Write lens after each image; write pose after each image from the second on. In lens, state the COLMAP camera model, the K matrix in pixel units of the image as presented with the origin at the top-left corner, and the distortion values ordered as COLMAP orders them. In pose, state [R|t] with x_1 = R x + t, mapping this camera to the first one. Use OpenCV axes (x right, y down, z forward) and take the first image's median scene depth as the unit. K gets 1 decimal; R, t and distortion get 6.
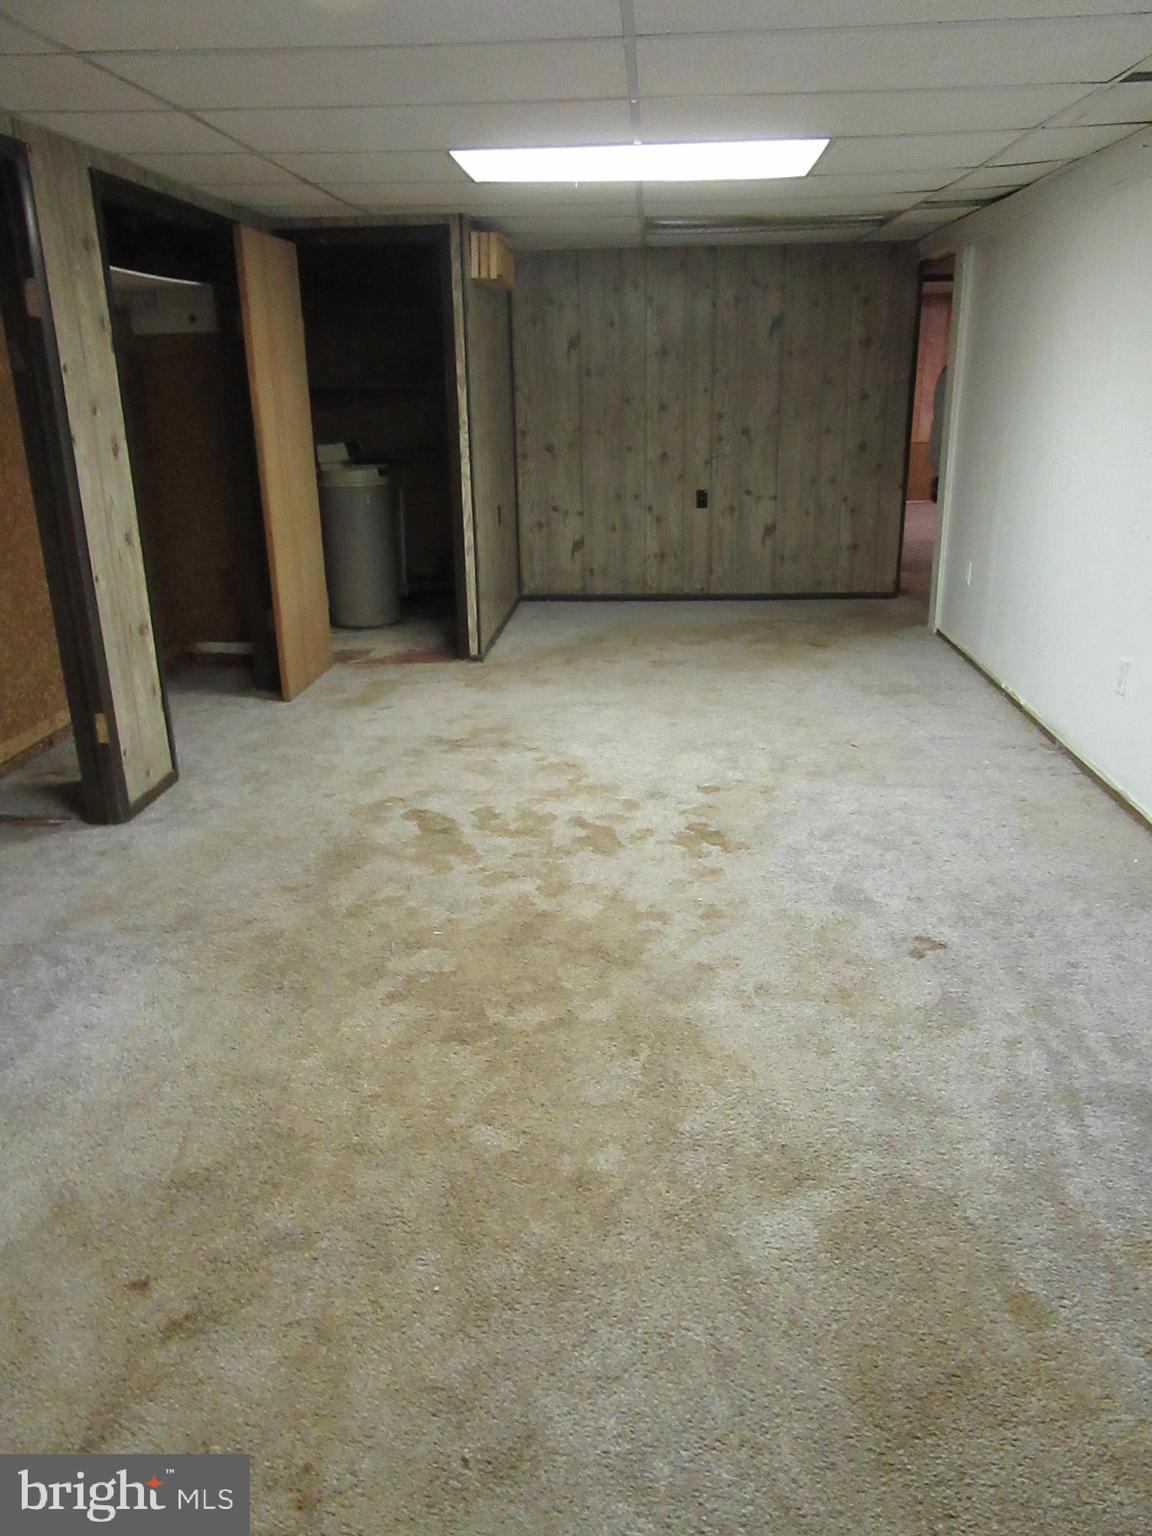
lens RADIAL K [[1134.4, 0, 576.0], [0, 1134.4, 768.0], [0, 0, 1]] dist [0.000259, -0.002926]
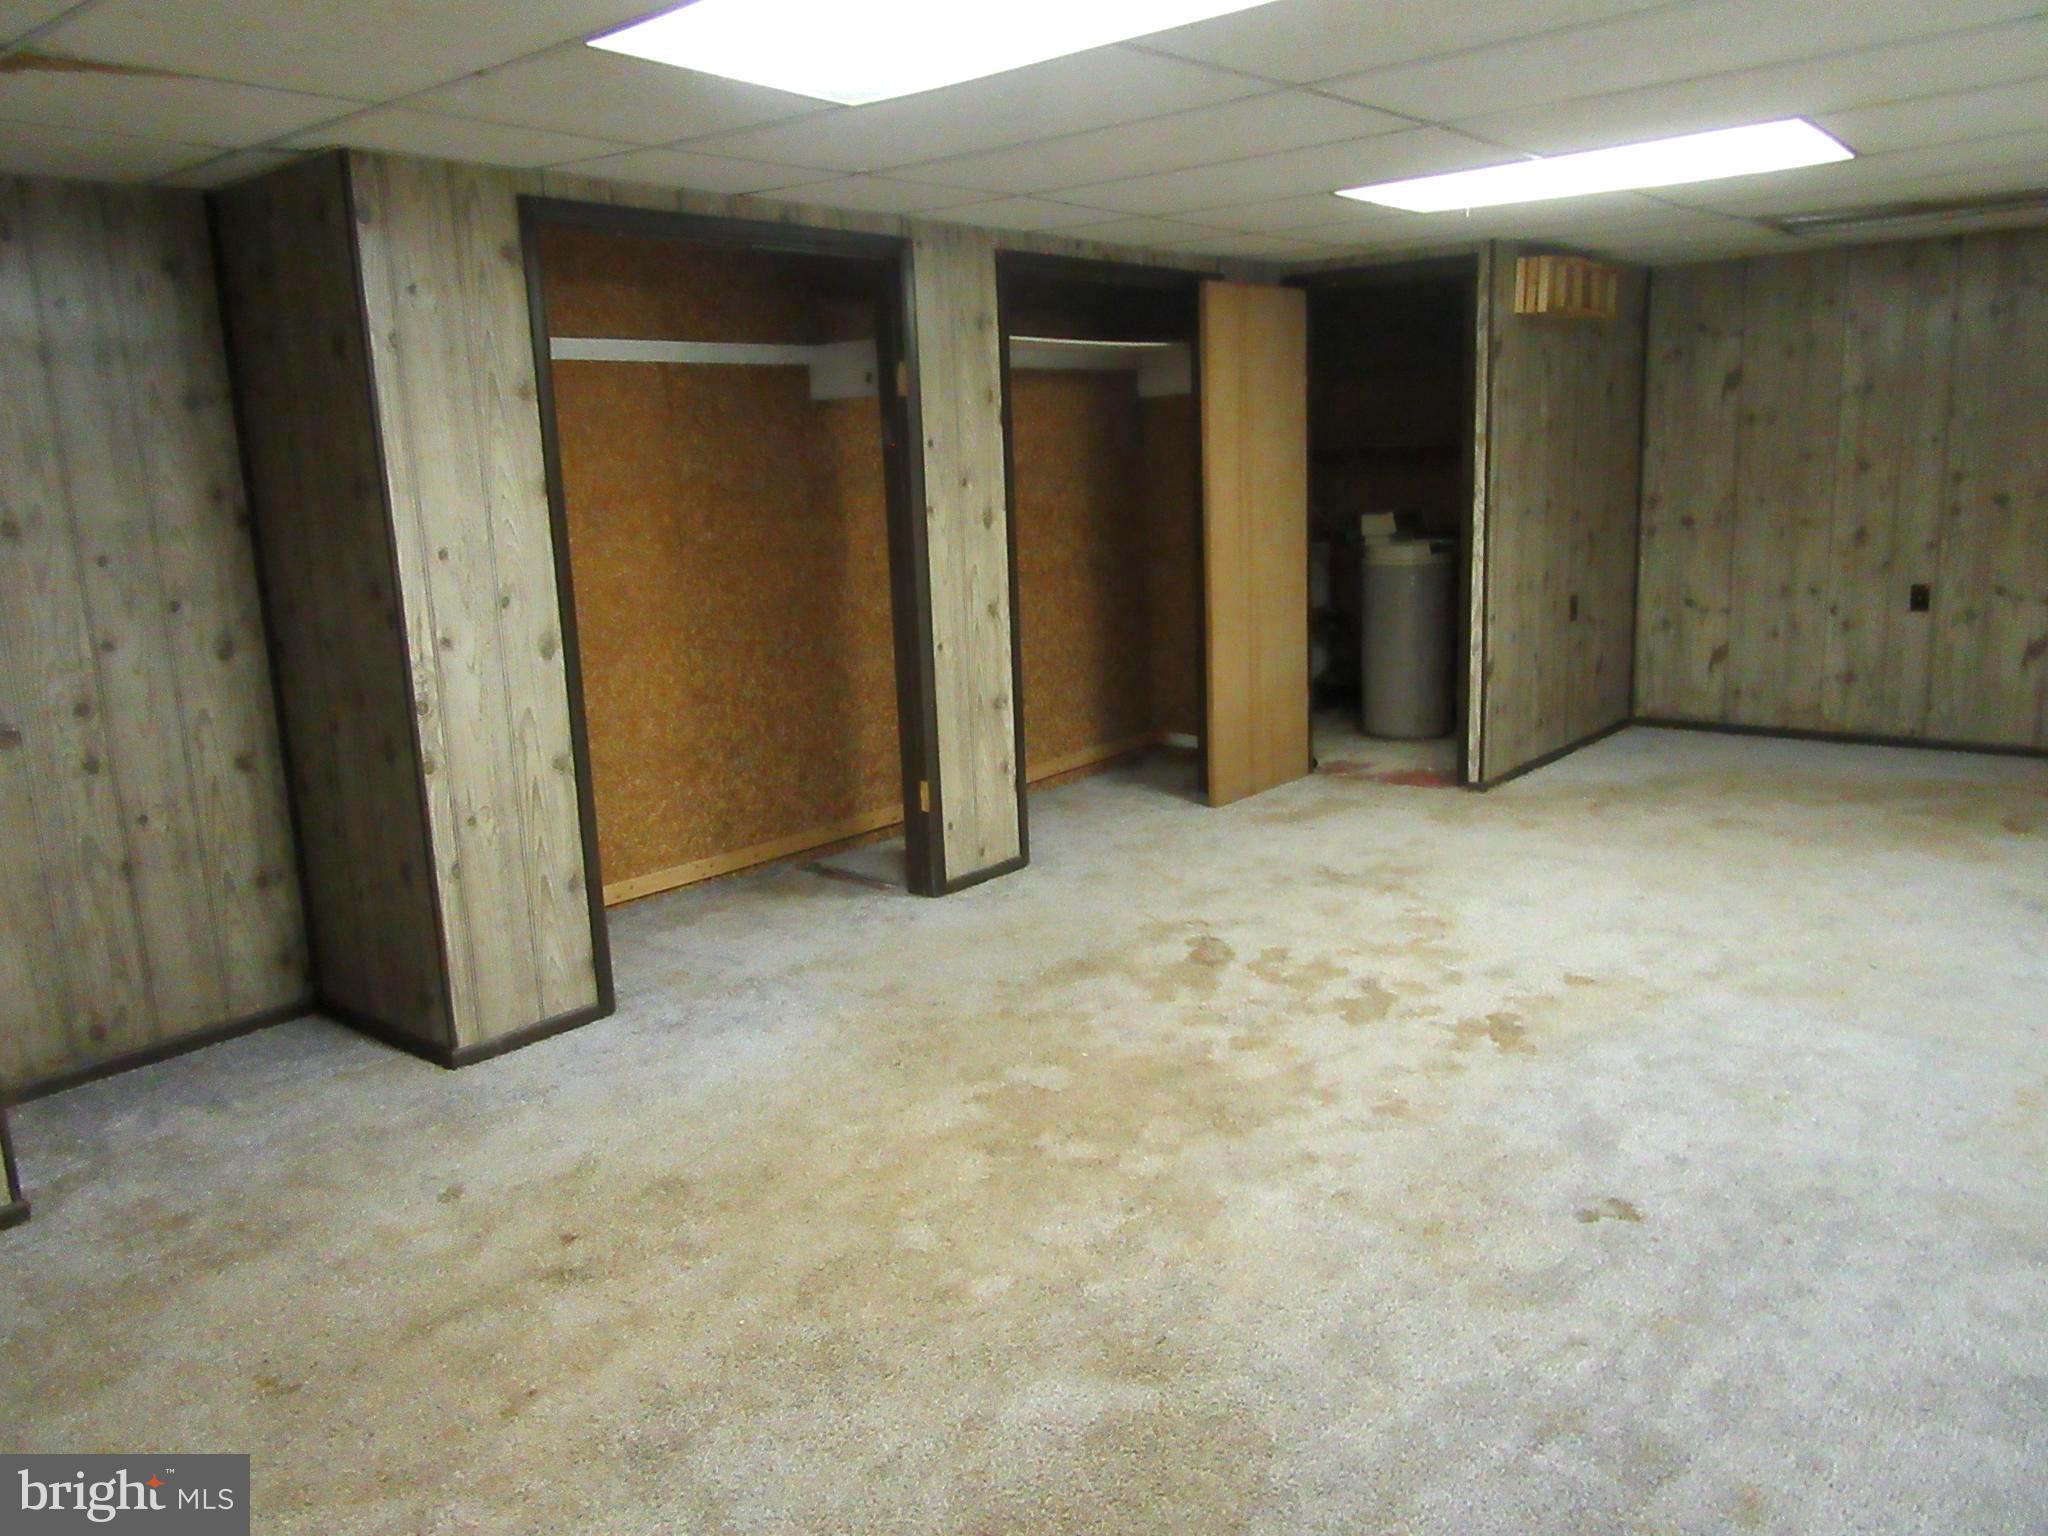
lens RADIAL K [[1525.4, 0, 1024.0], [0, 1525.4, 768.0], [0, 0, 1]] dist [-0.007497, -0.001925]
pose [[0.799781, 0.105191, -0.591004, 0.419544], [-0.168828, 0.984204, -0.053293, -0.003341], [0.576063, 0.142401, 0.804906, -0.019129]]
